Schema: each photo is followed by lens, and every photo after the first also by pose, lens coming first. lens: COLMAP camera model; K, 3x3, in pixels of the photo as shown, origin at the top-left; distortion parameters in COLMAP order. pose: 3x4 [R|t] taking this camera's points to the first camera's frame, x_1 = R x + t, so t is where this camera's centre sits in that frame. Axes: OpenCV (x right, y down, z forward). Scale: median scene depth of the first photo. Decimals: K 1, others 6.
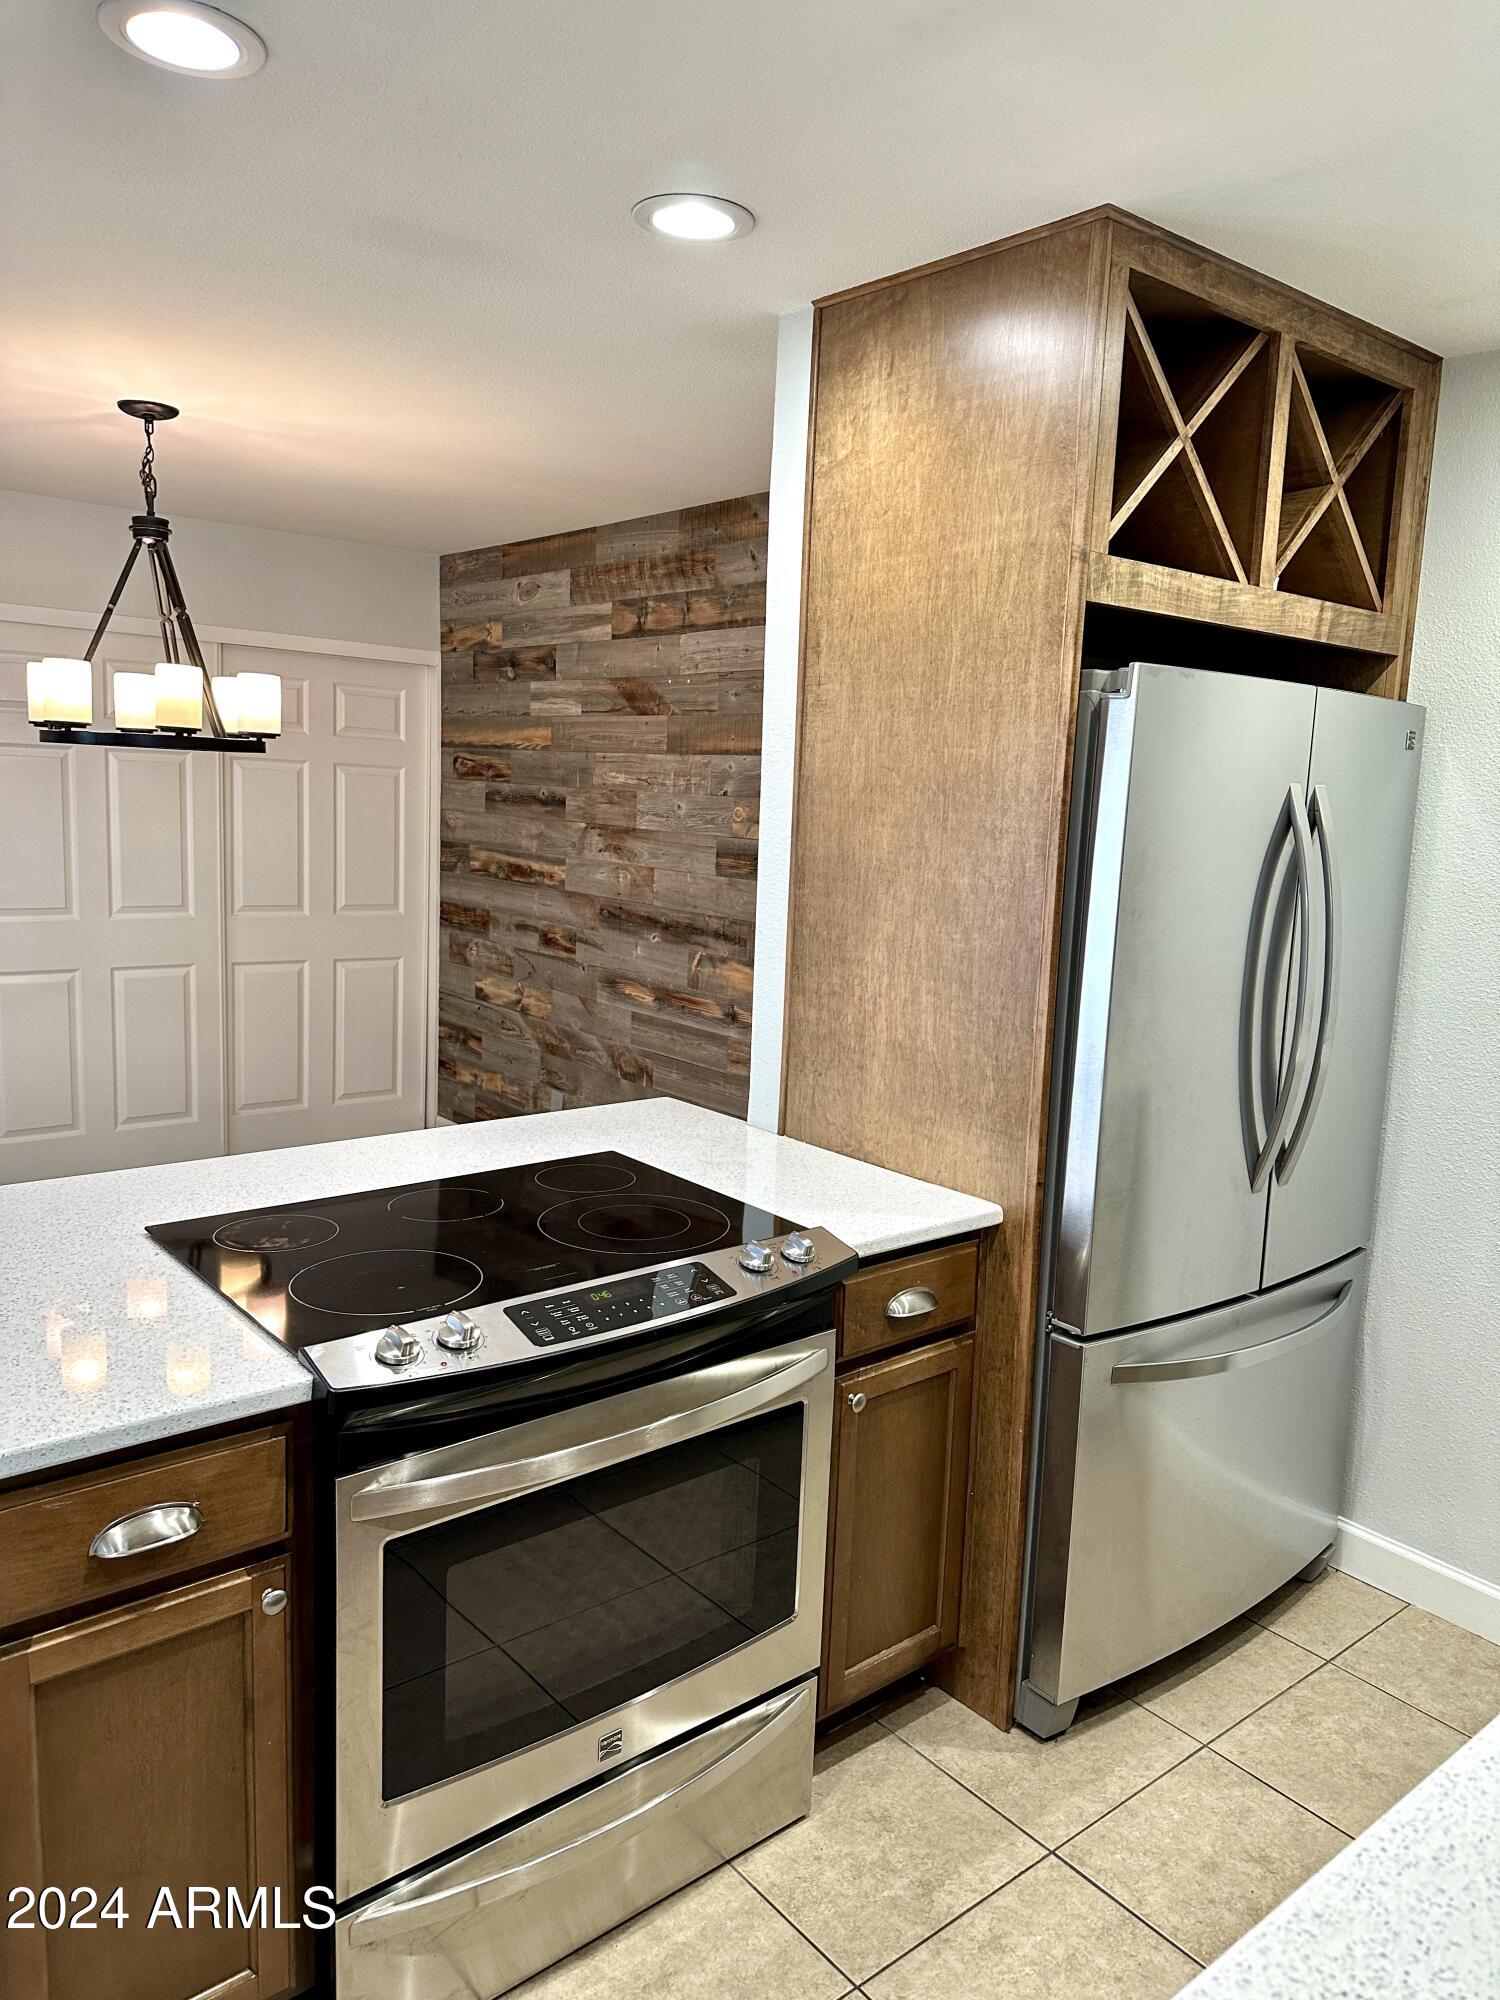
lens RADIAL K [[1395.1, 0, 763.8], [0, 1395.1, 1019.8], [0, 0, 1]] dist [0.079198, -0.100209]
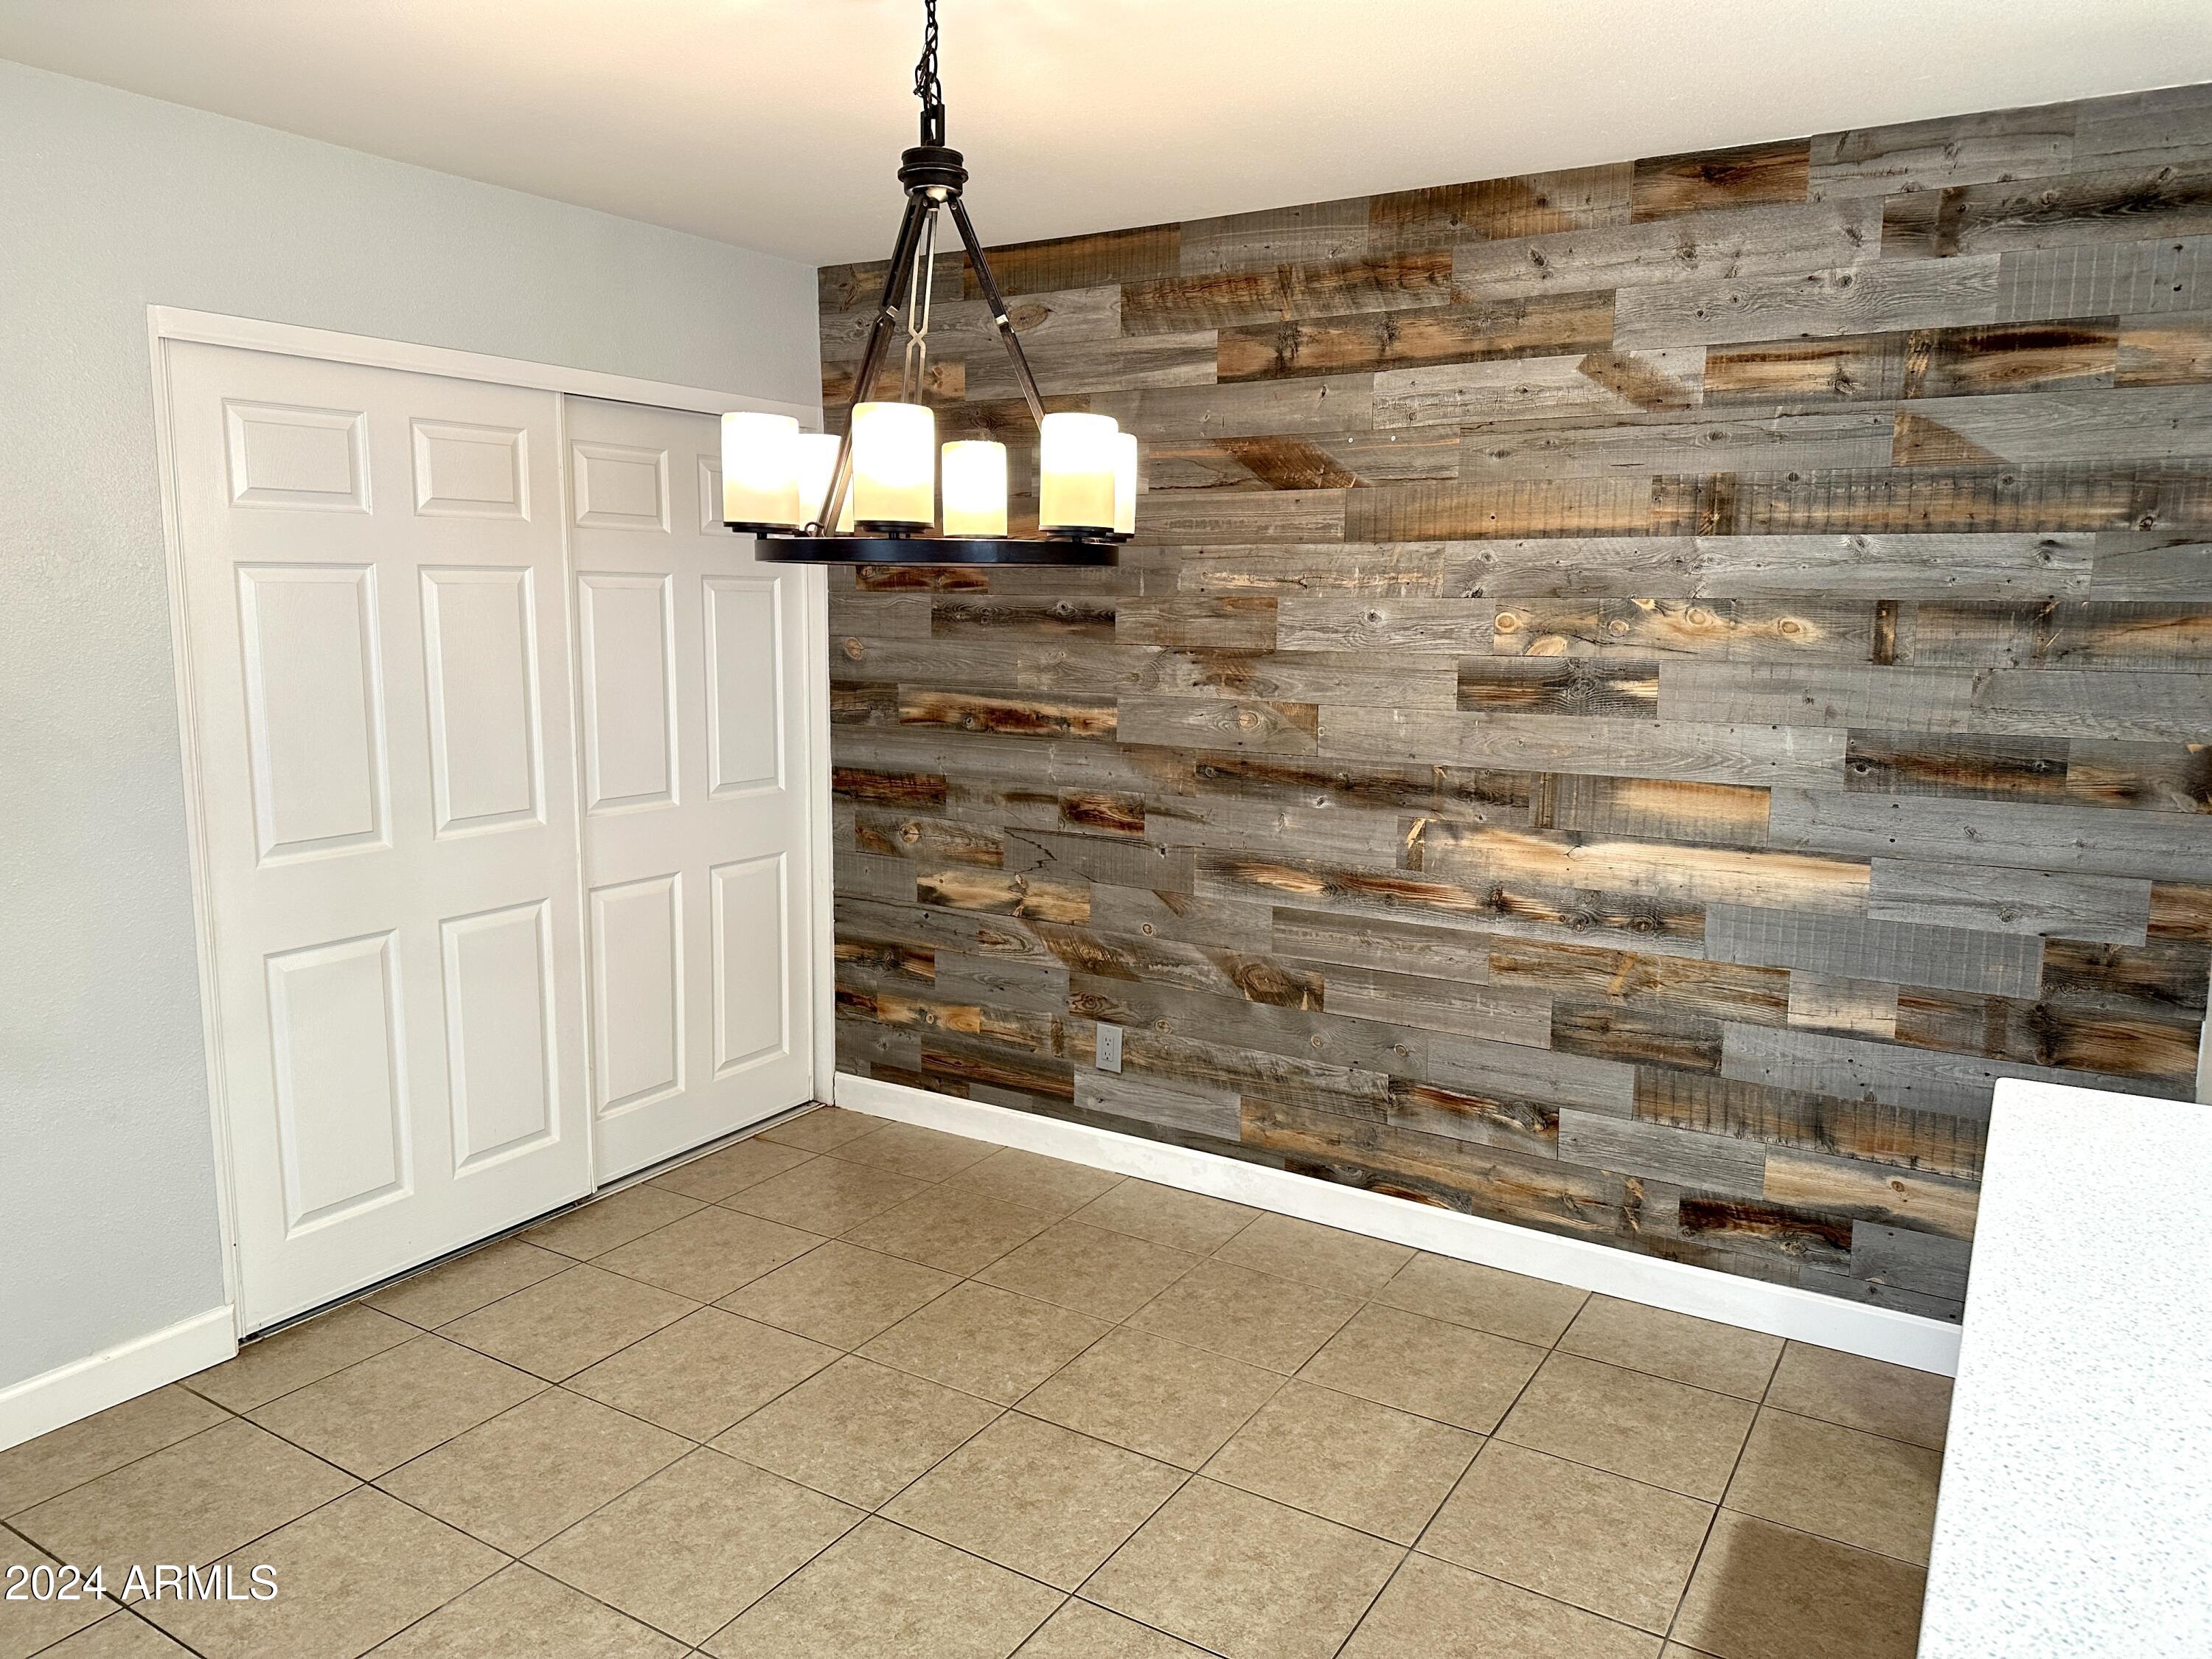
lens RADIAL K [[1542.9, 0, 1110.9], [0, 1542.9, 830.1], [0, 0, 1]] dist [0.079198, -0.100209]
pose [[0.947931, -0.087678, 0.306169, -0.457789], [0.087836, 0.996046, 0.013287, -0.069655], [-0.306124, 0.014298, 0.951884, 0.307669]]
